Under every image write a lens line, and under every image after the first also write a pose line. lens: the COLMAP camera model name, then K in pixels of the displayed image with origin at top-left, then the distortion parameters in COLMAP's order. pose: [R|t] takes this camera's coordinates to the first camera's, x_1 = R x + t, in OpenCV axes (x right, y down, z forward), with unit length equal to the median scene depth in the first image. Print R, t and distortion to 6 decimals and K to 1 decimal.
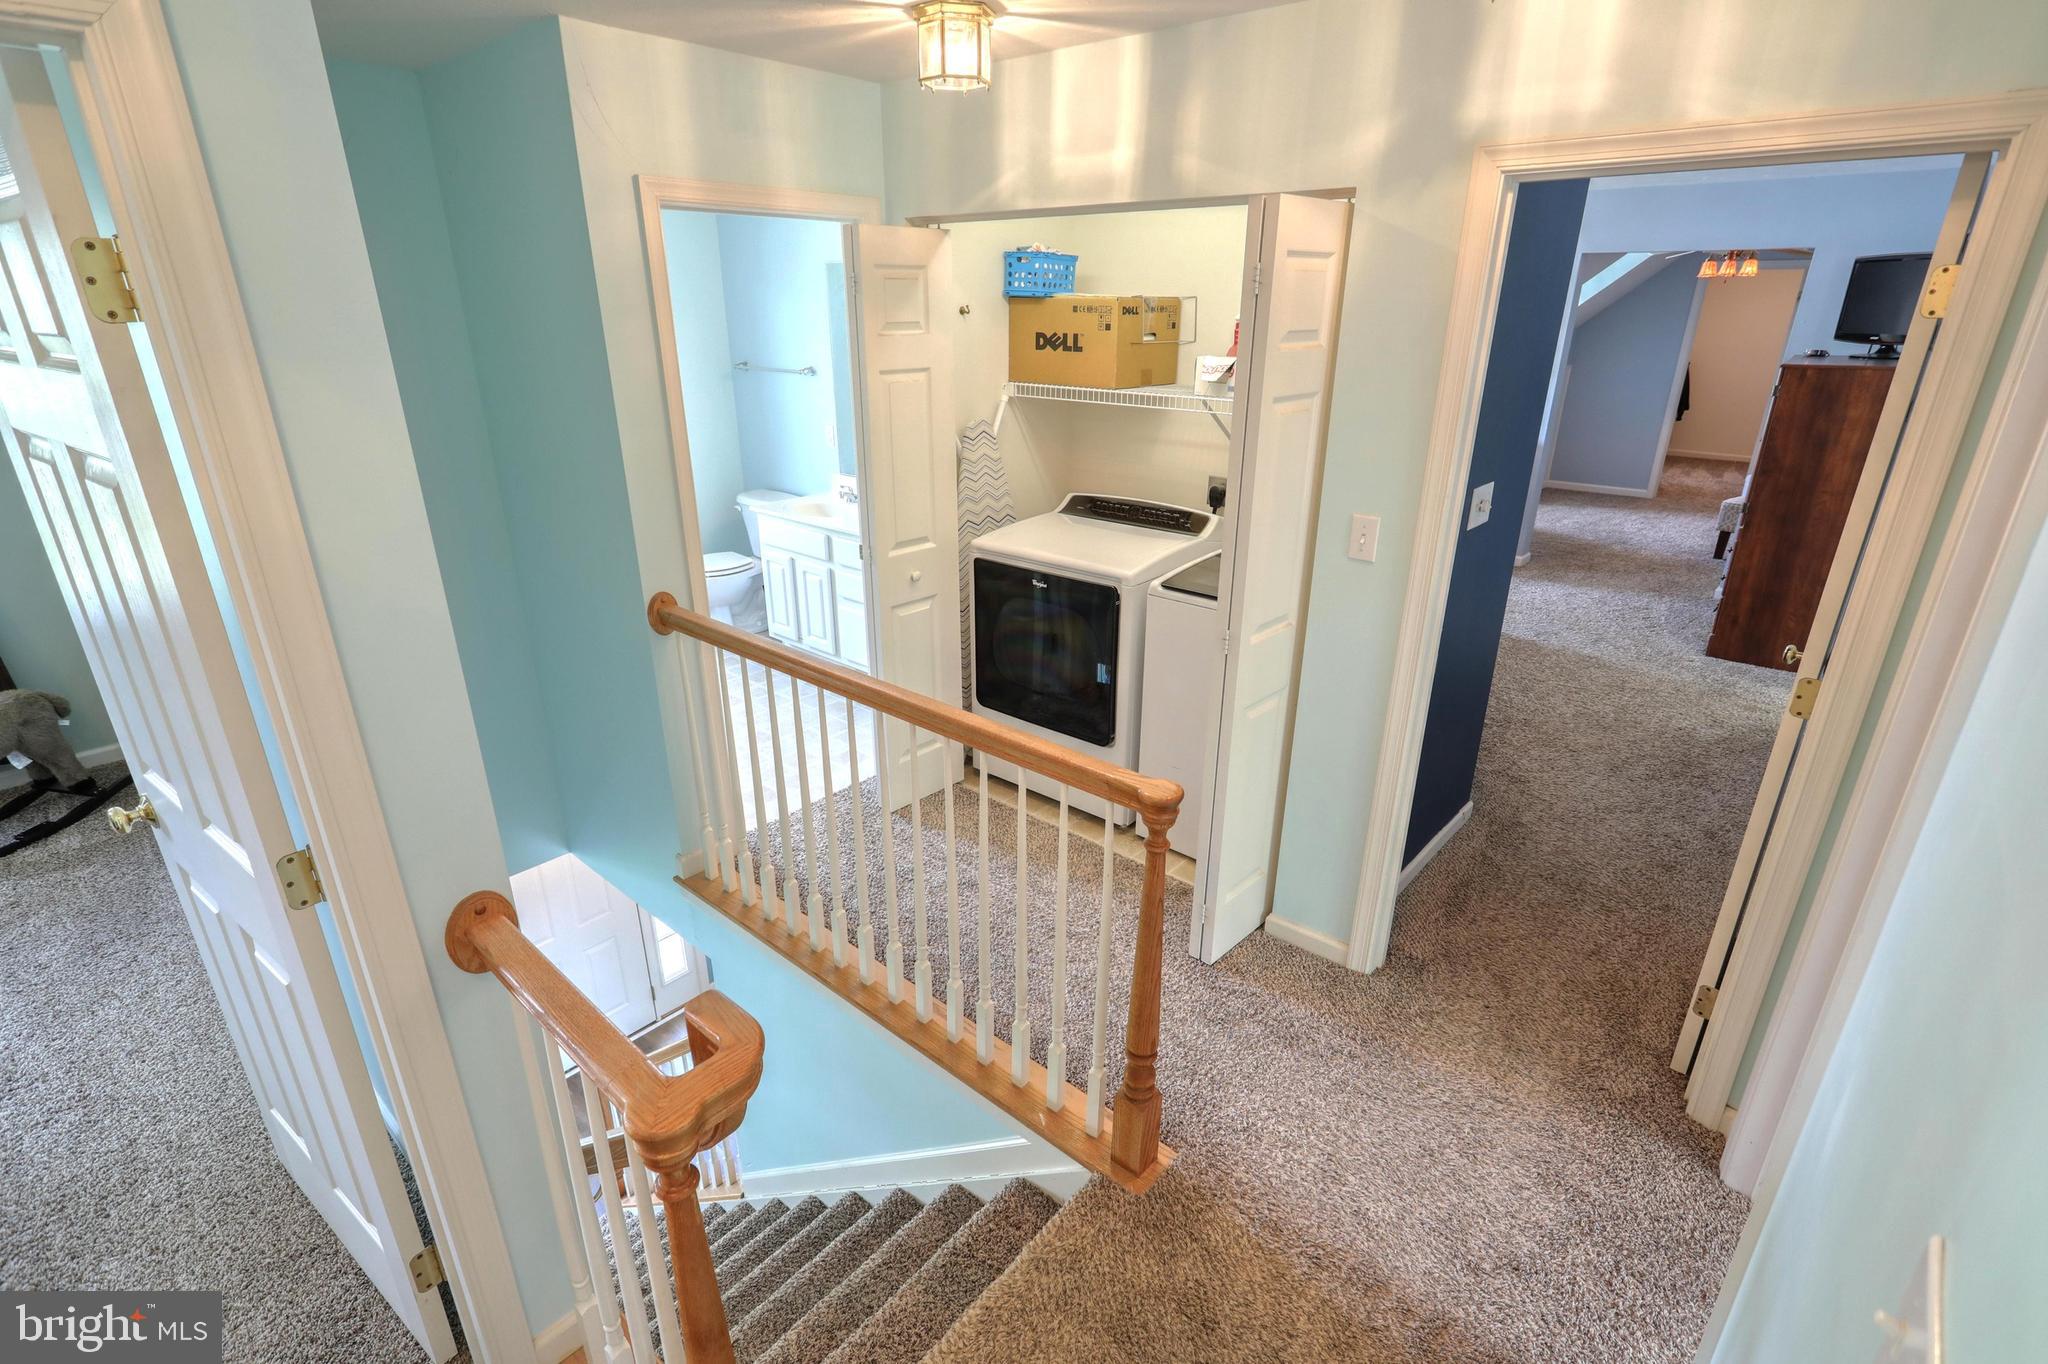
lens RADIAL K [[967.6, 0, 1024.0], [0, 967.6, 682.0], [0, 0, 1]] dist [-0.000870, 0.000094]
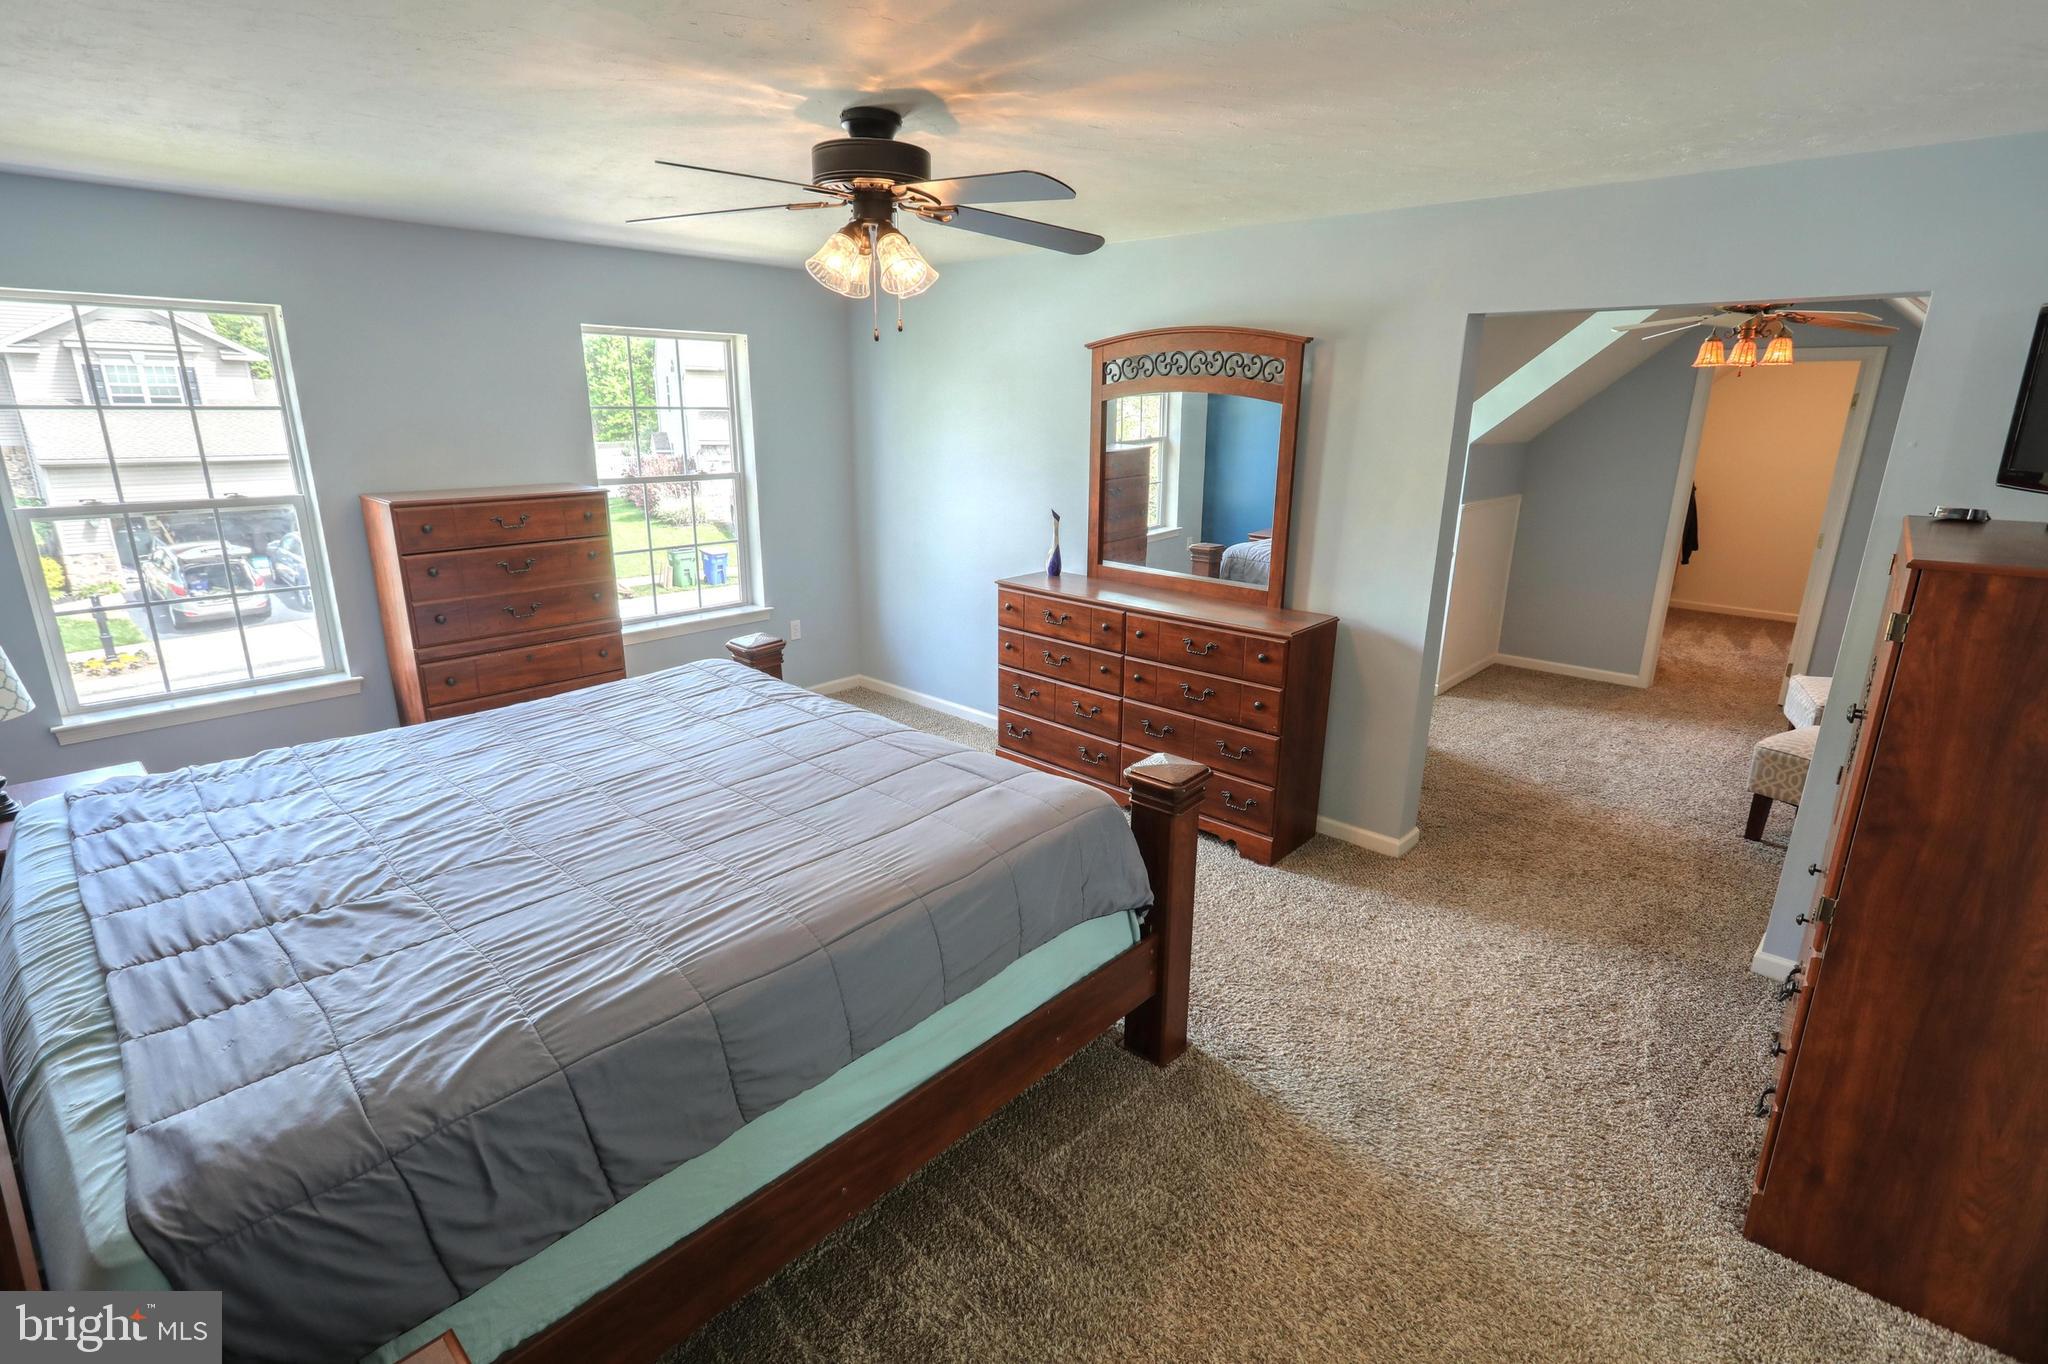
lens RADIAL K [[967.6, 0, 1024.0], [0, 967.6, 682.0], [0, 0, 1]] dist [-0.000870, 0.000094]
pose [[0.999658, 0.015426, -0.021133, 0.241831], [-0.017418, 0.995079, -0.097544, -0.128045], [0.019524, 0.097879, 0.995007, 0.336372]]
